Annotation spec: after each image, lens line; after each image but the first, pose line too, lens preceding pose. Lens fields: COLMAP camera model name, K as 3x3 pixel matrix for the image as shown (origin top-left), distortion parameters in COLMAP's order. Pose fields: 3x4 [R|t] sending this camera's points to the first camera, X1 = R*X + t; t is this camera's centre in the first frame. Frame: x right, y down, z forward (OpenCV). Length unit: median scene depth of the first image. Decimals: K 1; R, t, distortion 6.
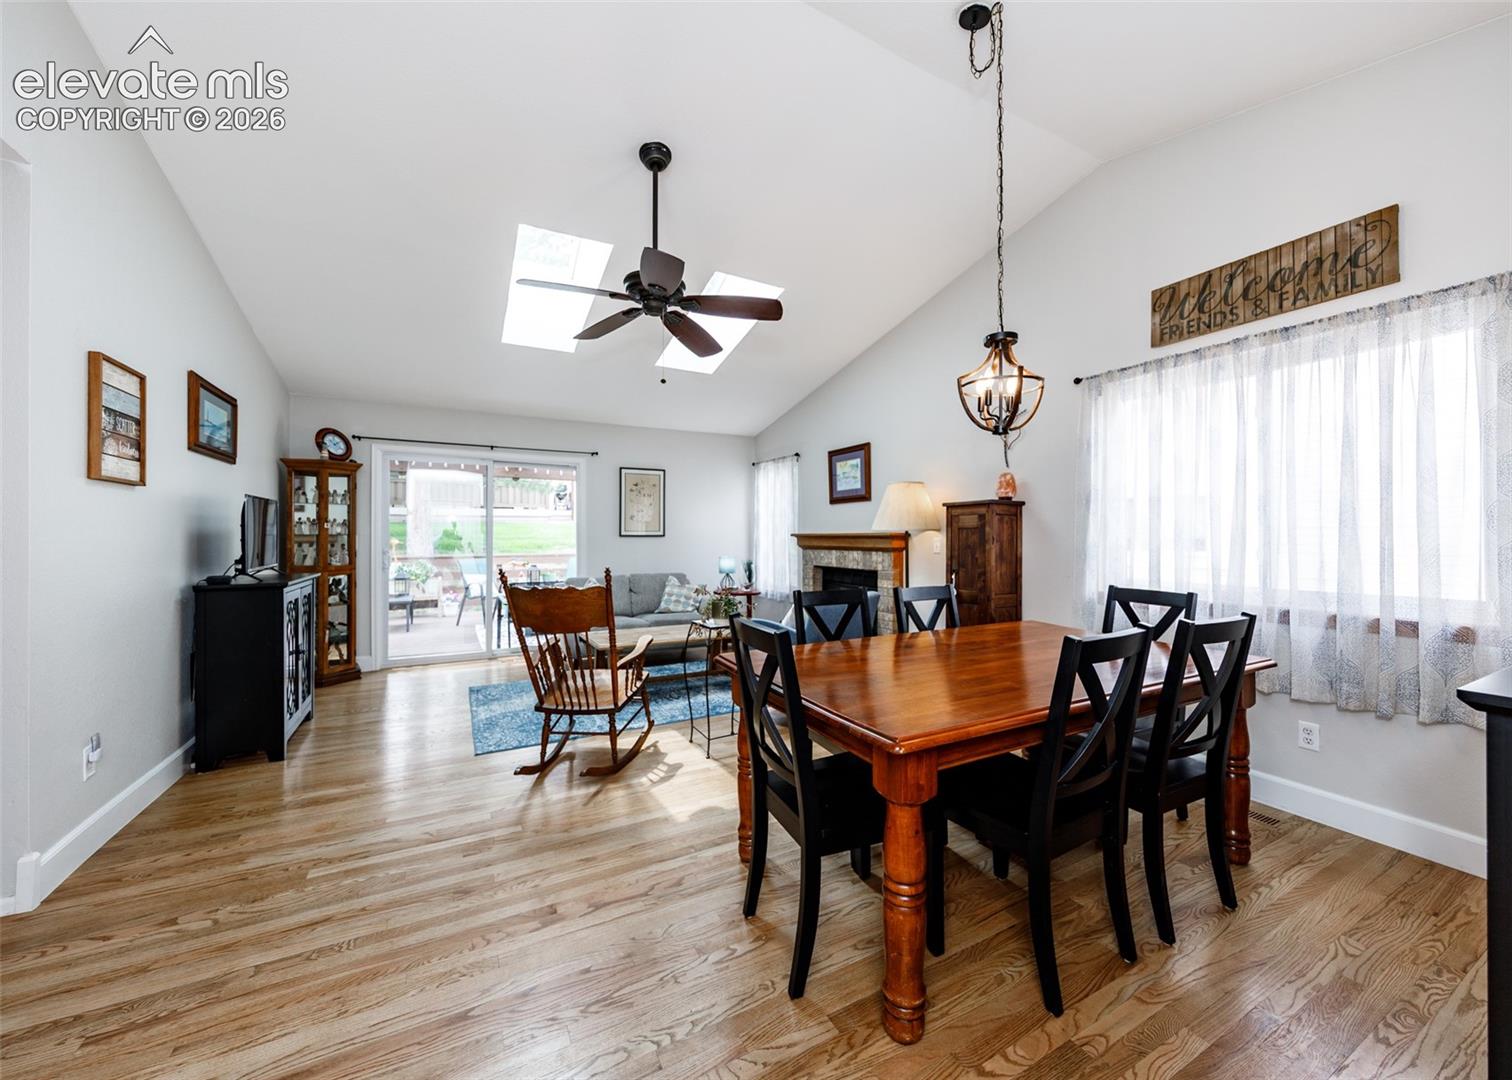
lens RADIAL K [[582.3, 0, 769.9], [0, 582.3, 533.9], [0, 0, 1]] dist [0.003769, -0.000238]
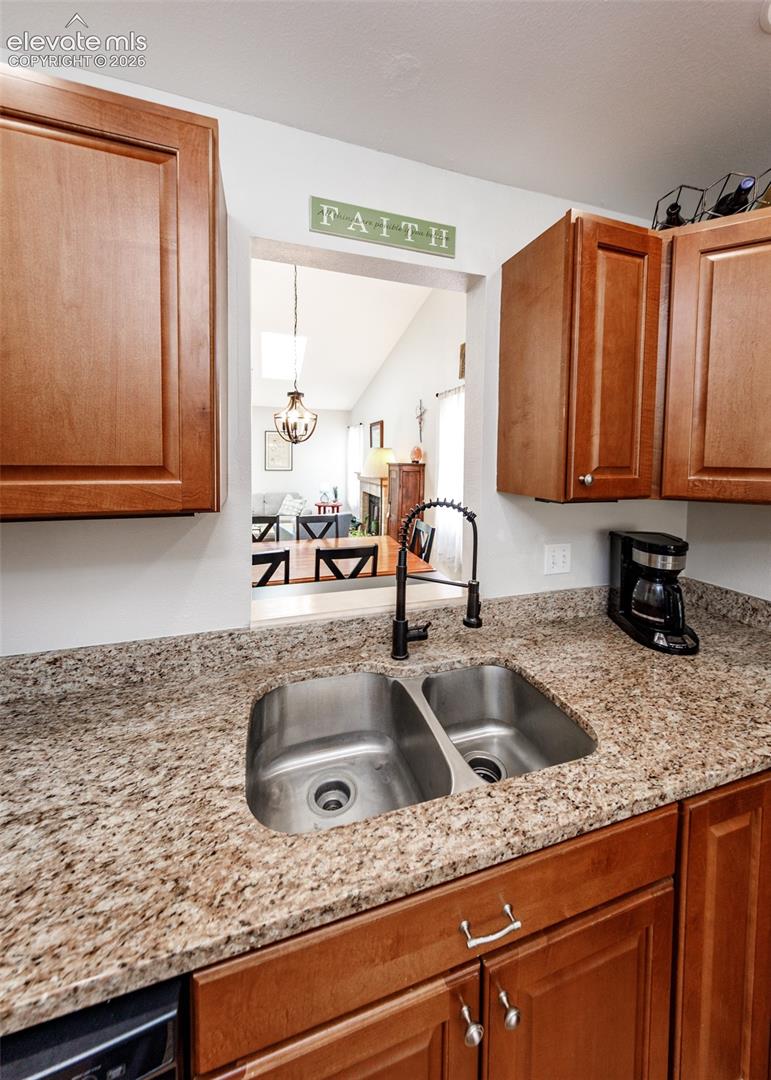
lens RADIAL K [[382.1, 0, 400.1], [0, 382.1, 466.3], [0, 0, 1]] dist [0.004939, -0.001819]
pose [[0.984232, 0.019845, -0.175764, 0.556275], [-0.014605, 0.999411, 0.031057, -0.080201], [0.176277, -0.028001, 0.983942, -0.104436]]
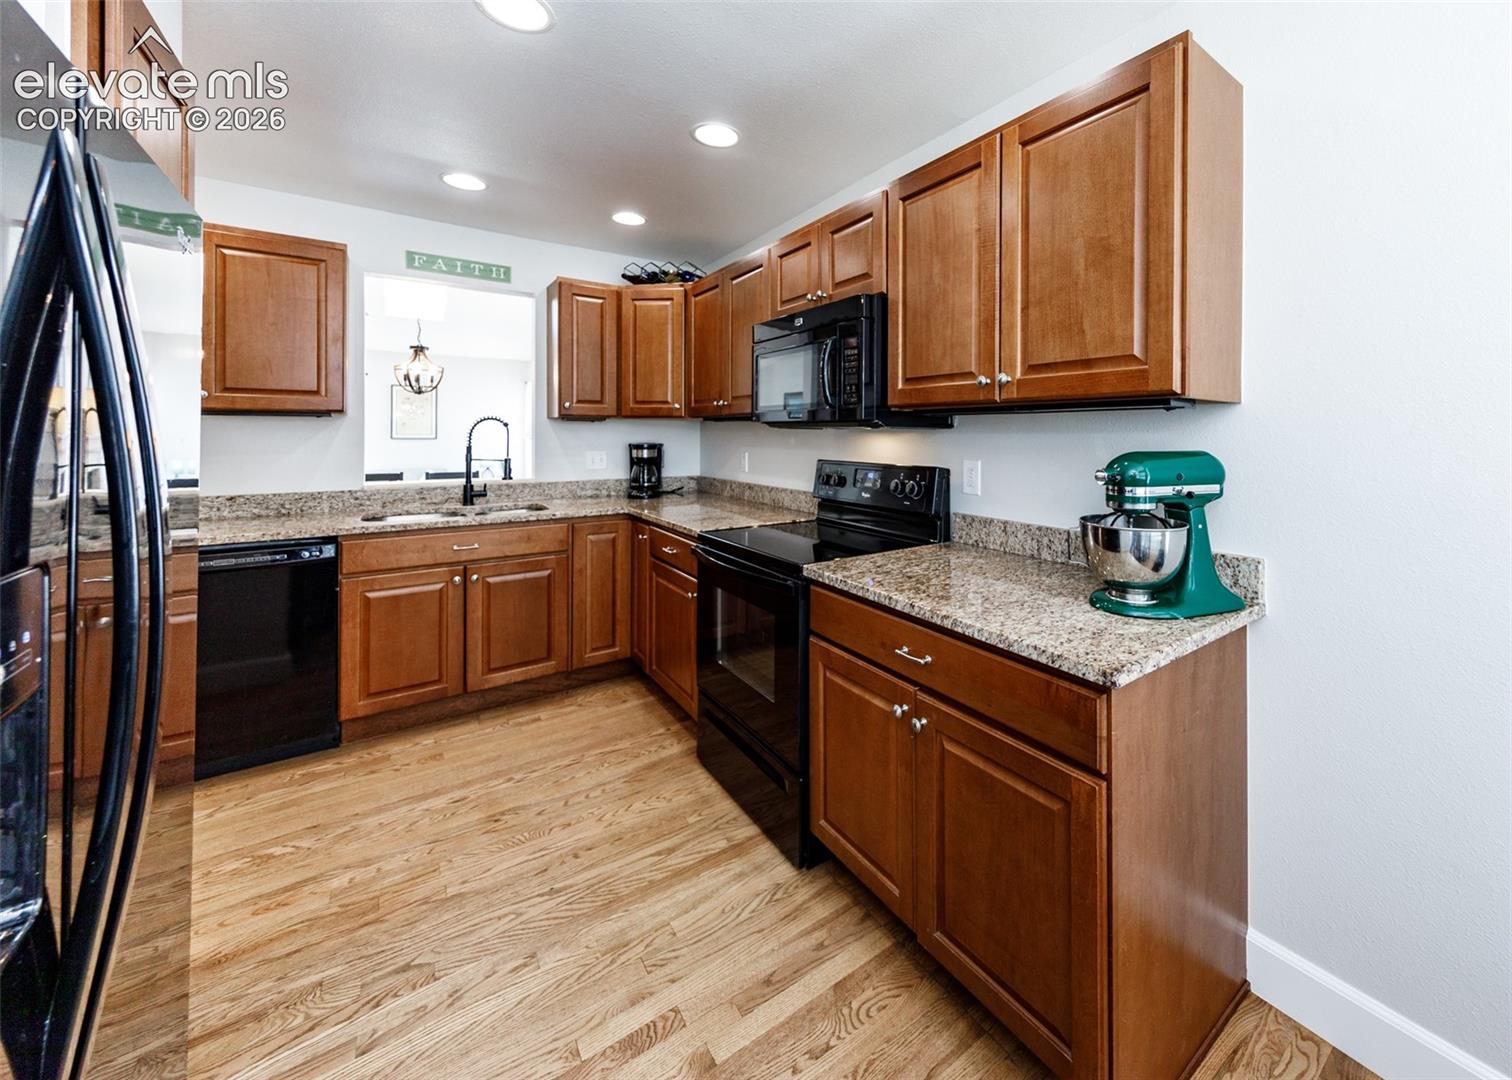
lens RADIAL K [[567.5, 0, 883.4], [0, 567.5, 432.0], [0, 0, 1]] dist [-0.000015, -0.000674]
pose [[0.982142, 0.007266, 0.187999, 0.943683], [-0.007566, 0.999971, 0.000877, -0.029022], [-0.187987, -0.002283, 0.982169, -0.731237]]
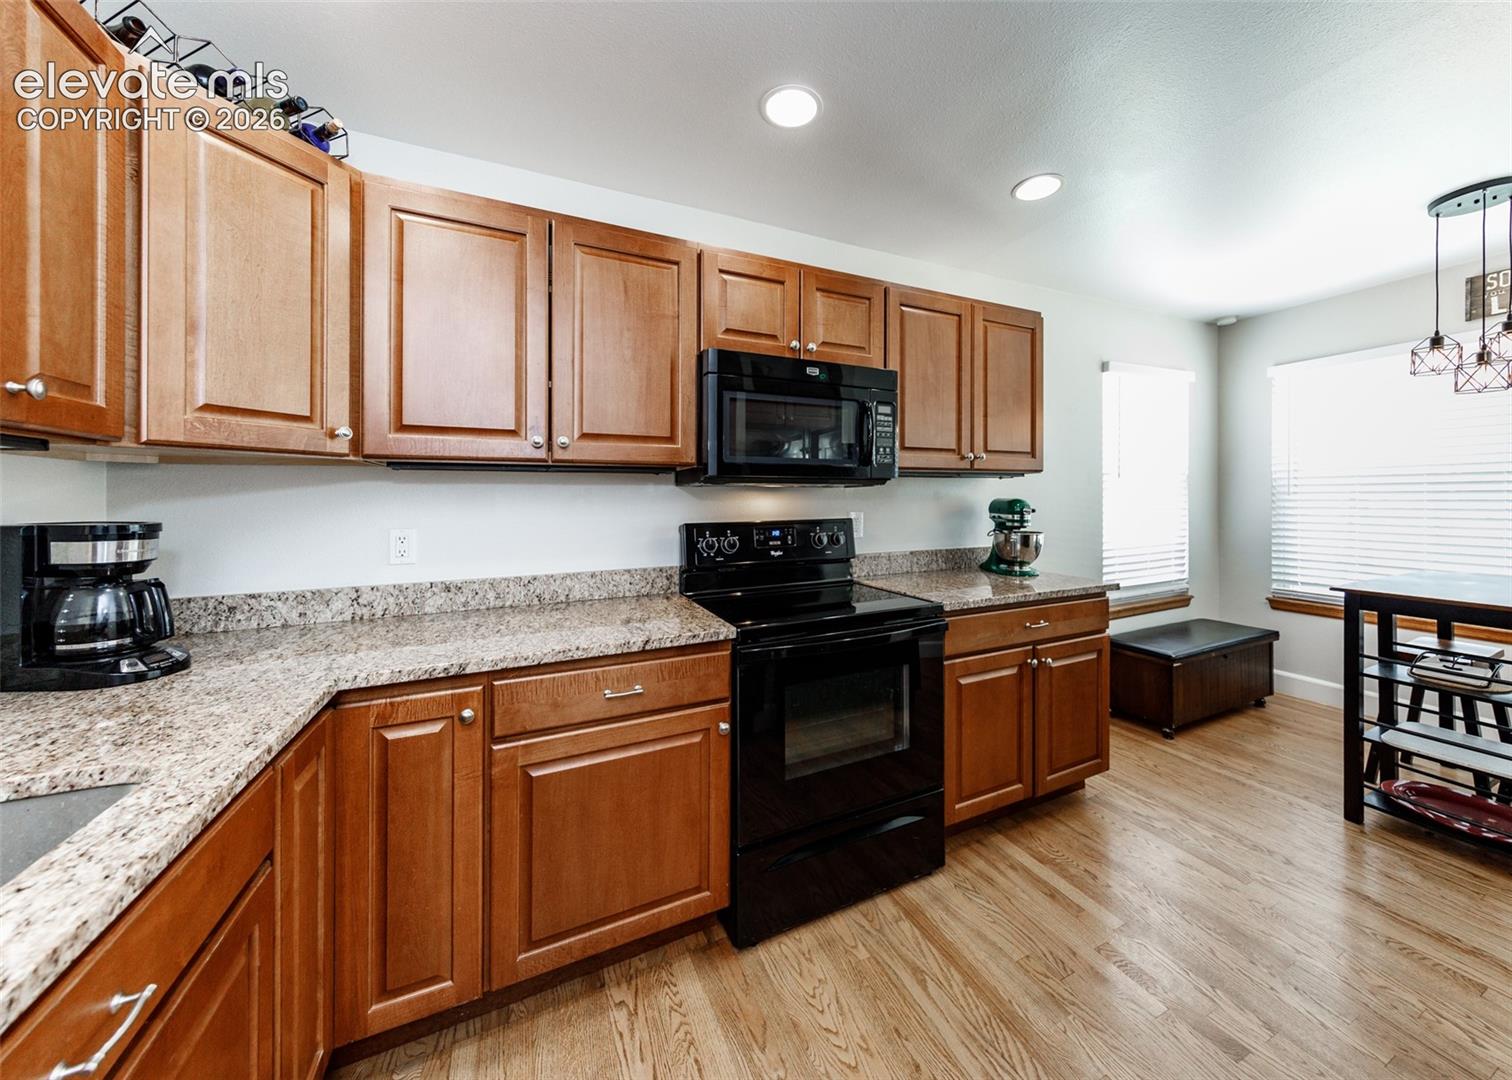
lens RADIAL K [[534.9, 0, 761.4], [0, 534.9, 502.7], [0, 0, 1]] dist [0.004939, -0.001819]
pose [[0.074073, -0.010717, 0.997195, 0.446433], [0.000230, 0.999942, 0.010729, -0.020969], [-0.997253, -0.000566, 0.074071, -0.123230]]
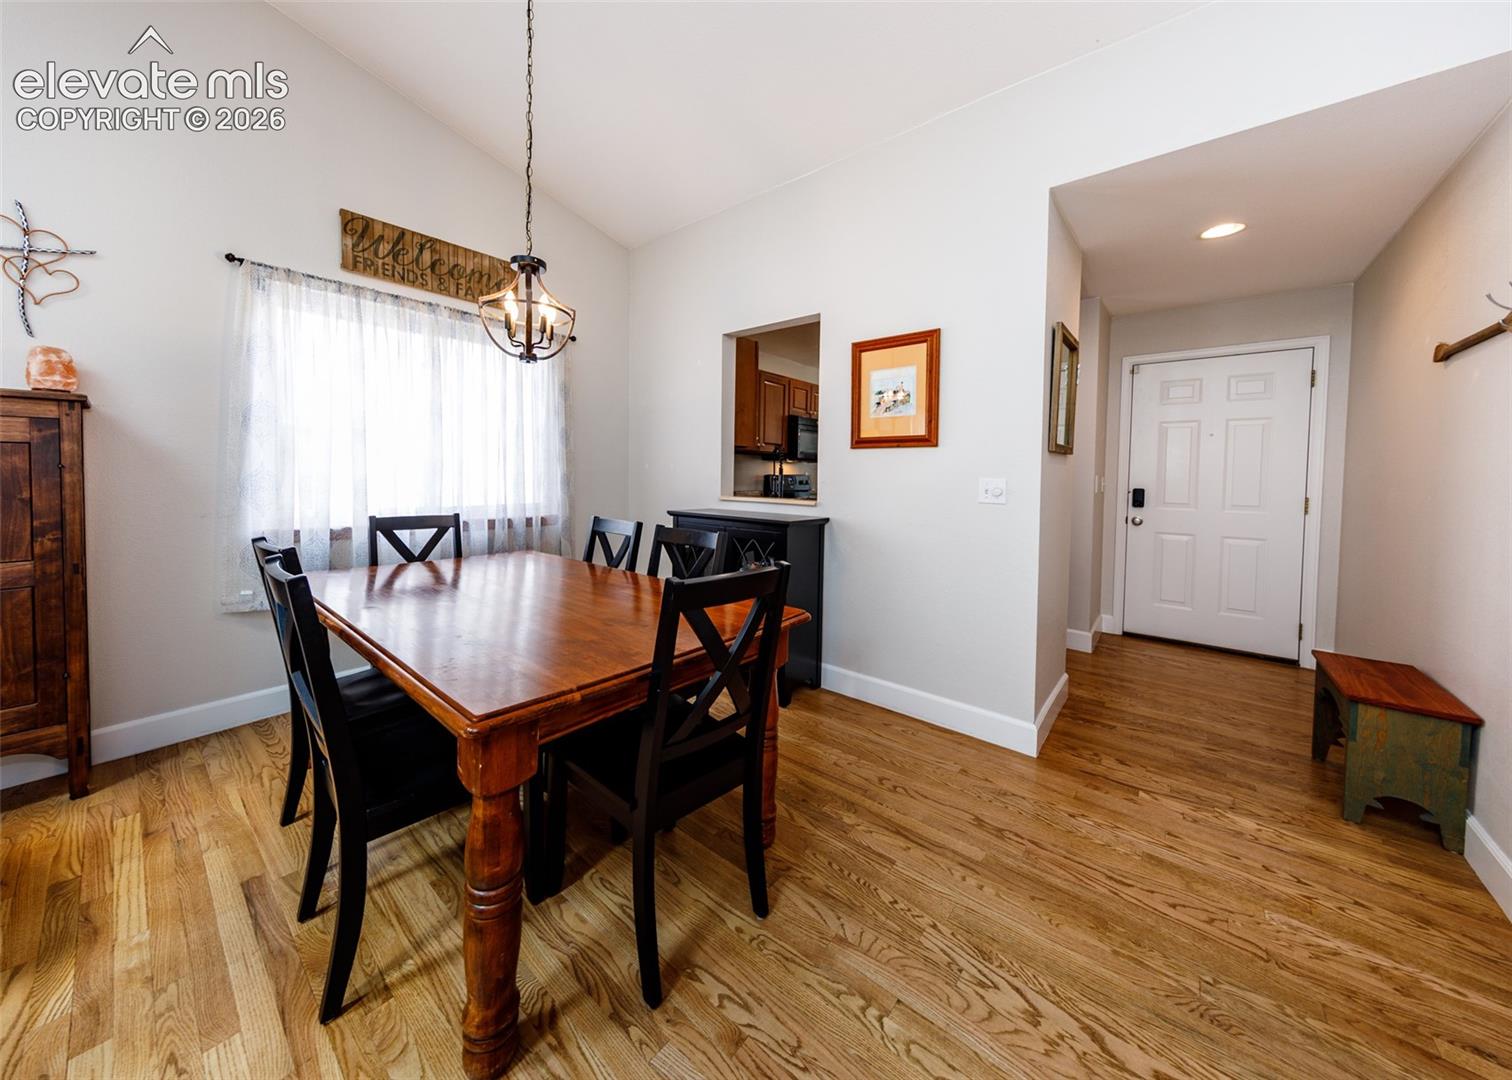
lens RADIAL K [[508.5, 0, 743.0], [0, 508.5, 494.7], [0, 0, 1]] dist [-0.002230, -0.000197]
pose [[-0.352664, -0.040891, 0.934856, -0.292354], [-0.017990, 0.999156, 0.036917, 0.008406], [-0.935577, -0.003799, -0.353102, 0.525279]]
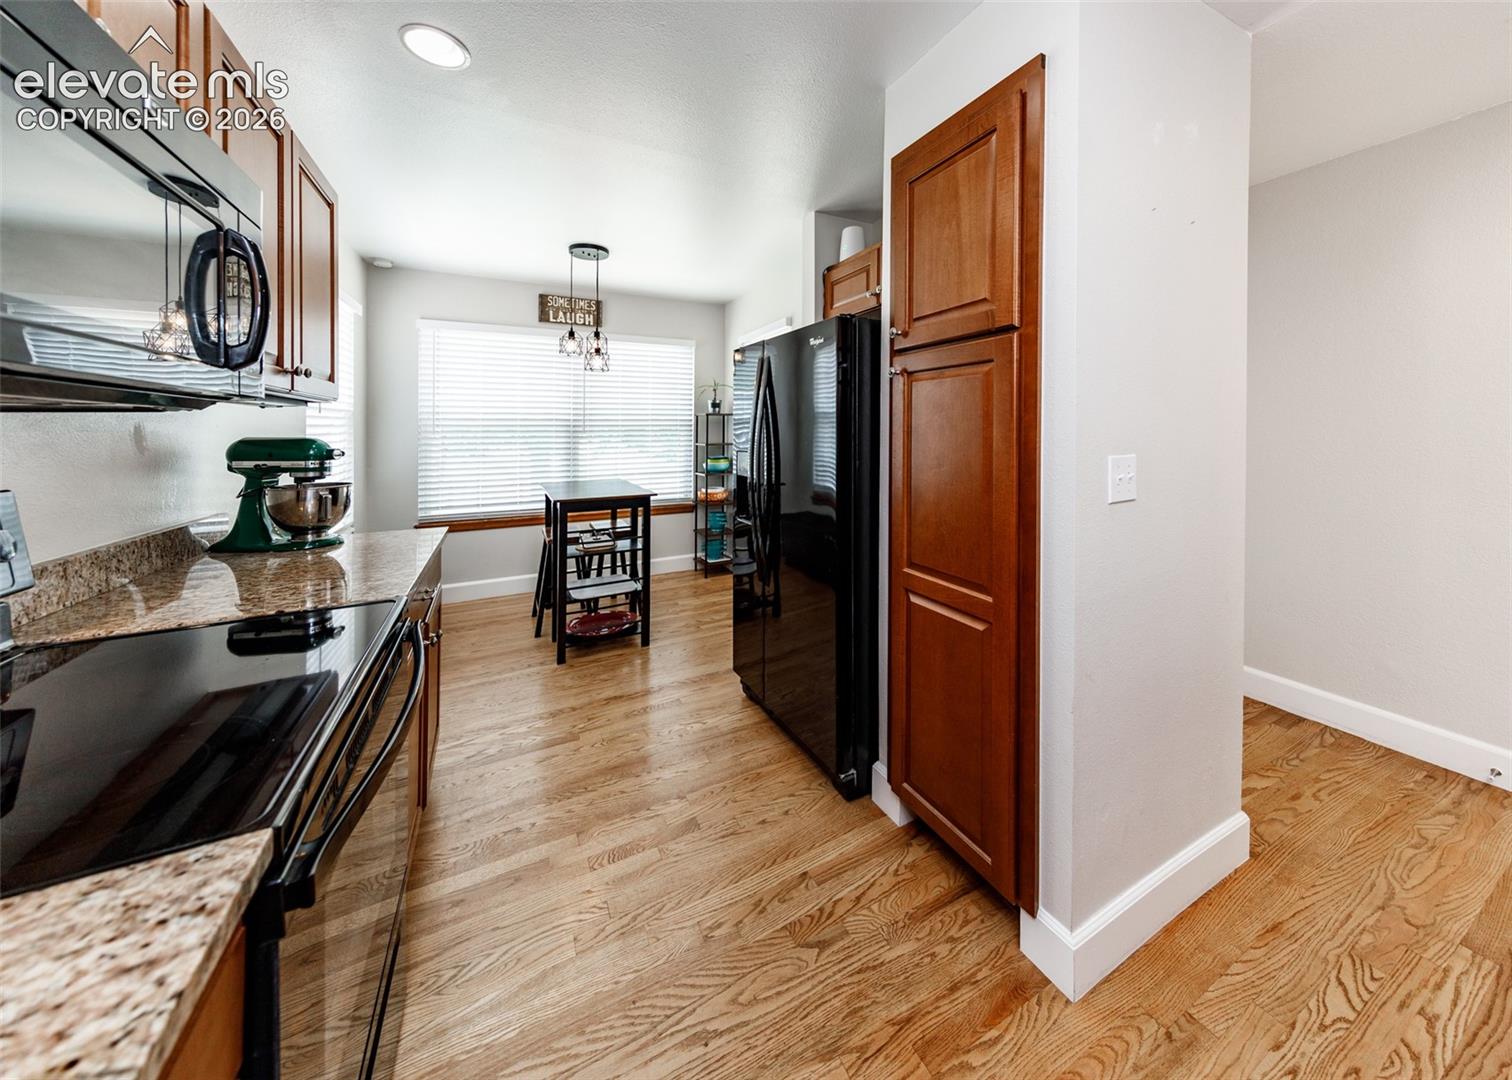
lens RADIAL K [[513.6, 0, 780.0], [0, 513.6, 450.2], [0, 0, 1]] dist [0.006334, -0.000316]
pose [[-0.999875, 0.005617, 0.014812, 0.722274], [0.006097, 0.999452, 0.032540, -0.020032], [-0.014622, 0.032626, -0.999361, 0.053085]]
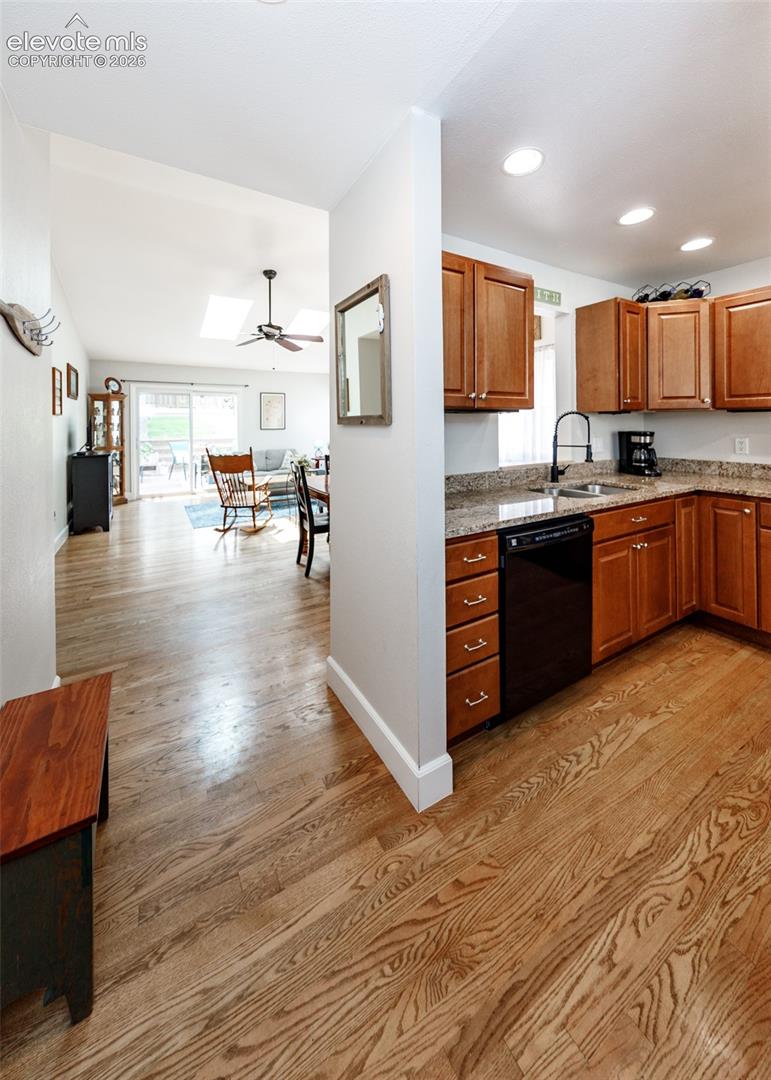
lens RADIAL K [[405.4, 0, 394.3], [0, 405.4, 415.8], [0, 0, 1]] dist [-0.000015, -0.000674]
pose [[0.998757, -0.007773, 0.049226, 0.175476], [0.008390, 0.999889, -0.012337, -0.032142], [-0.049125, 0.012735, 0.998711, -0.533382]]
